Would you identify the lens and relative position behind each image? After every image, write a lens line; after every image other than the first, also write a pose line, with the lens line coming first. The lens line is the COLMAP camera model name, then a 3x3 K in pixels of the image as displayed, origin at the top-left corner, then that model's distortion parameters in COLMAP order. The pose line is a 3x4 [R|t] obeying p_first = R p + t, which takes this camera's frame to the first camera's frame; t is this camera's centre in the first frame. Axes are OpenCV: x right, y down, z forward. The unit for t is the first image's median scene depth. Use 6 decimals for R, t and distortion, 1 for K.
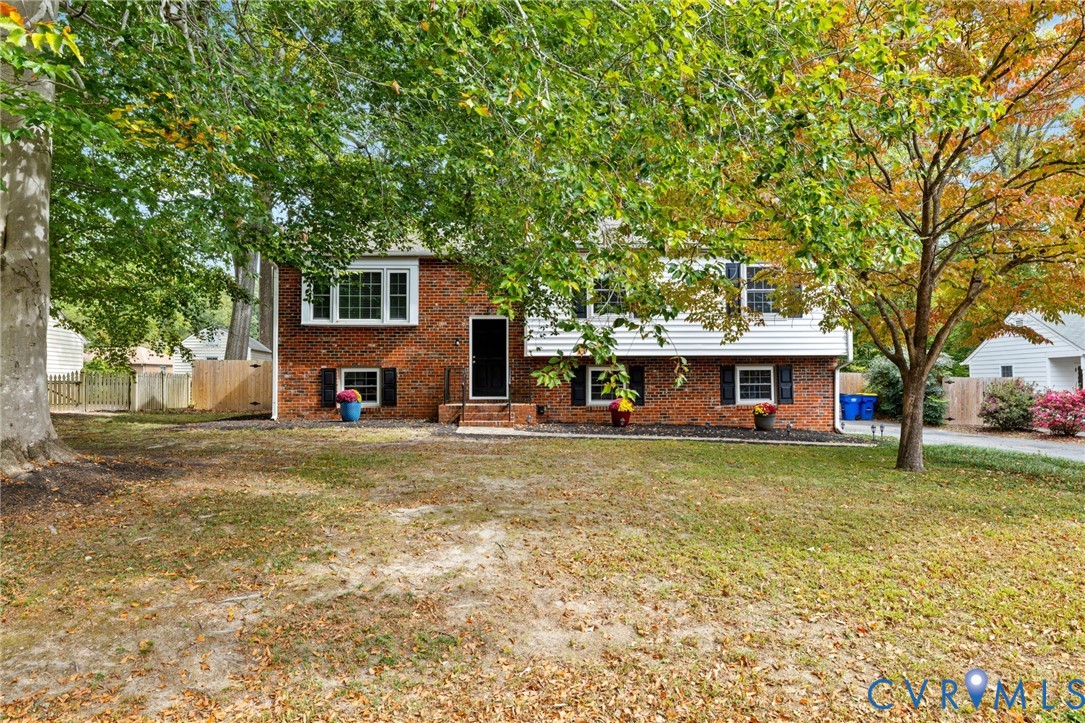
lens RADIAL K [[486.4, 0, 532.6], [0, 486.4, 367.3], [0, 0, 1]] dist [0.001040, -0.000643]
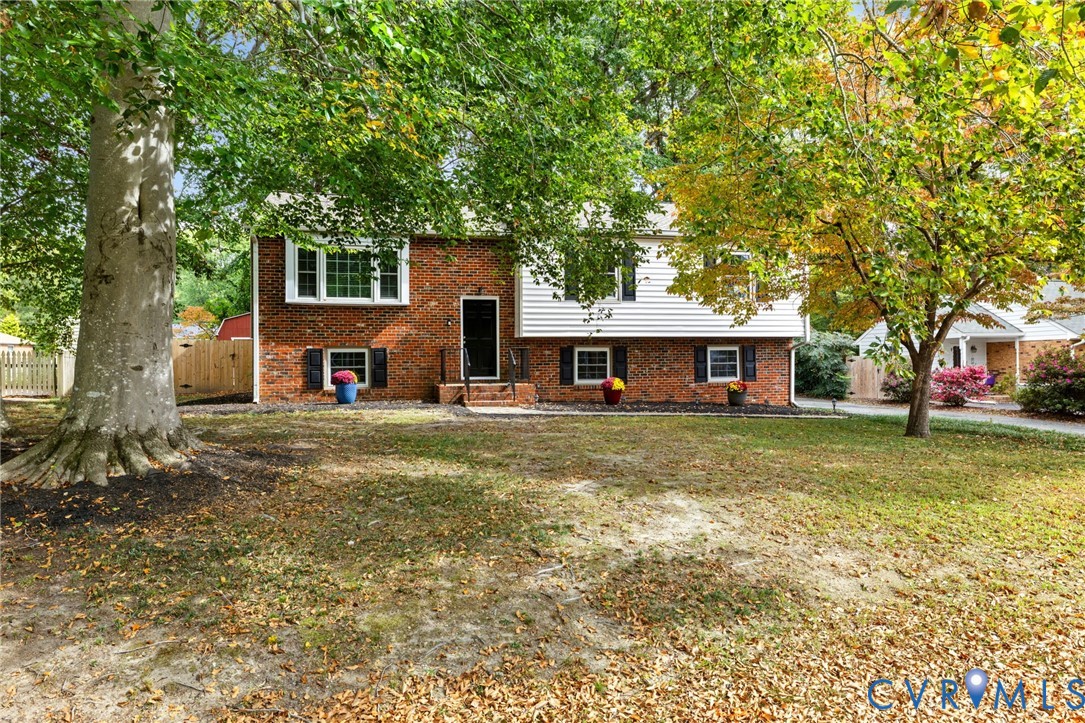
lens RADIAL K [[486.4, 0, 507.2], [0, 486.4, 356.1], [0, 0, 1]] dist [0.001040, -0.000643]
pose [[0.989916, -0.002096, 0.141641, -0.180907], [-0.000640, 0.999814, 0.019267, -0.001775], [-0.141655, -0.019164, 0.989731, -0.004521]]
